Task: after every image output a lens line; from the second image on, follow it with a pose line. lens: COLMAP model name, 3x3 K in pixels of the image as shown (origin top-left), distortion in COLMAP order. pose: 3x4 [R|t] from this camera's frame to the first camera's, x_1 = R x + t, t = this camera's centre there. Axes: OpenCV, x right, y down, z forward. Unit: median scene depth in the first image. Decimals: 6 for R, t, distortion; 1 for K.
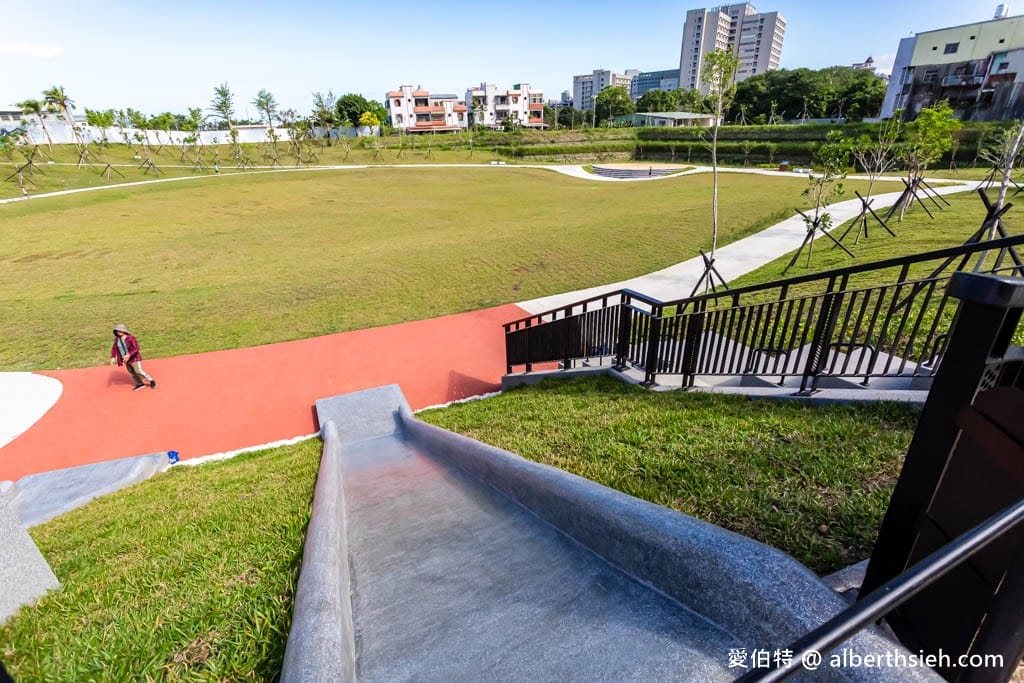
lens RADIAL K [[475.6, 0, 512.0], [0, 475.6, 341.5], [0, 0, 1]] dist [0.004043, 0.001430]
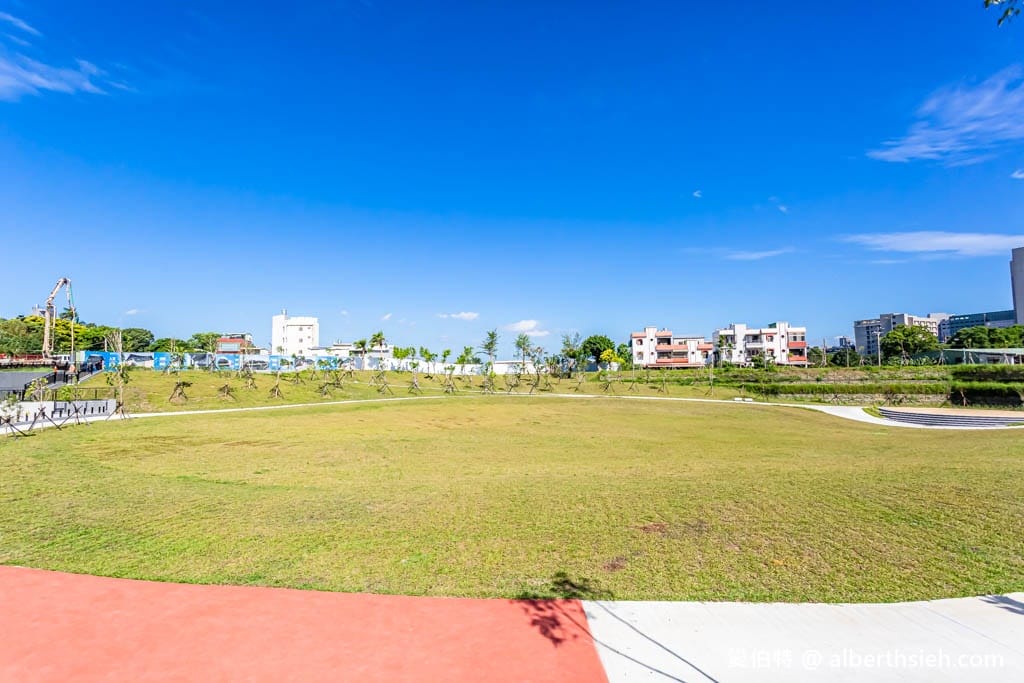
lens RADIAL K [[483.1, 0, 510.9], [0, 483.1, 340.9], [0, 0, 1]] dist [0.001083, 0.001330]
pose [[0.872969, -0.014575, -0.487558, 0.030268], [-0.214668, 0.886070, -0.410851, -0.016289], [0.437999, 0.463323, 0.770382, 0.082881]]
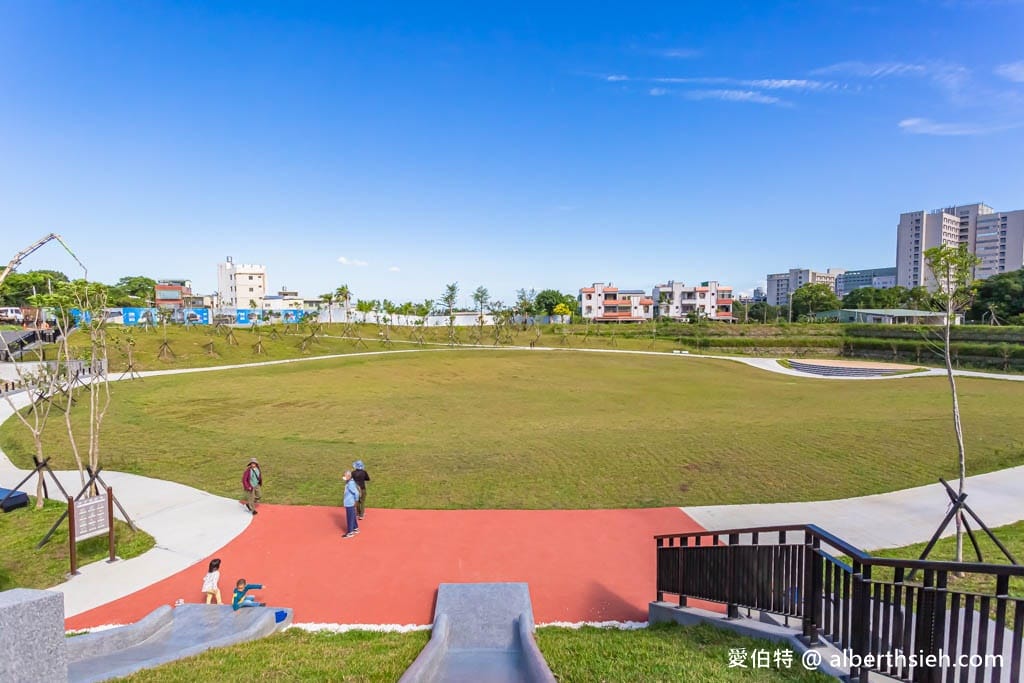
lens RADIAL K [[479.4, 0, 512.7], [0, 479.4, 342.7], [0, 0, 1]] dist [-0.001479, 0.004482]
pose [[0.931395, 0.044278, -0.361306, 0.004158], [-0.171724, 0.928629, -0.328875, -0.003312], [0.320957, 0.368358, 0.872524, 0.005735]]
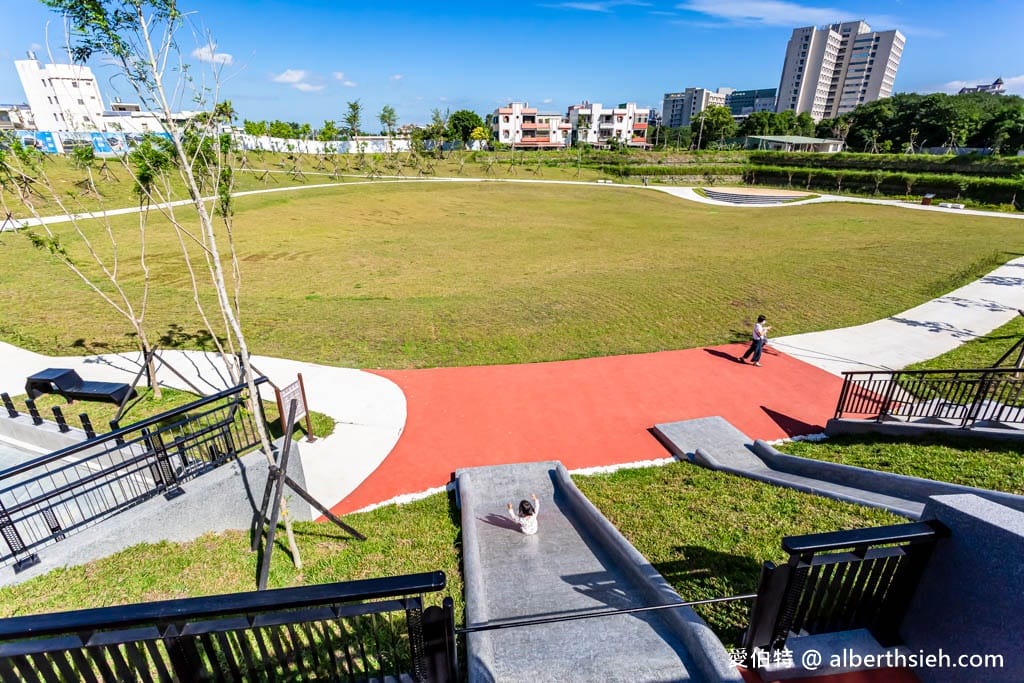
lens RADIAL K [[475.6, 0, 512.0], [0, 475.6, 341.5], [0, 0, 1]] dist [0.004043, 0.001430]
pose [[0.988492, 0.084994, -0.125140, -0.066286], [-0.087898, 0.995970, -0.017854, -0.002102], [0.123118, 0.028648, 0.991978, -0.014403]]
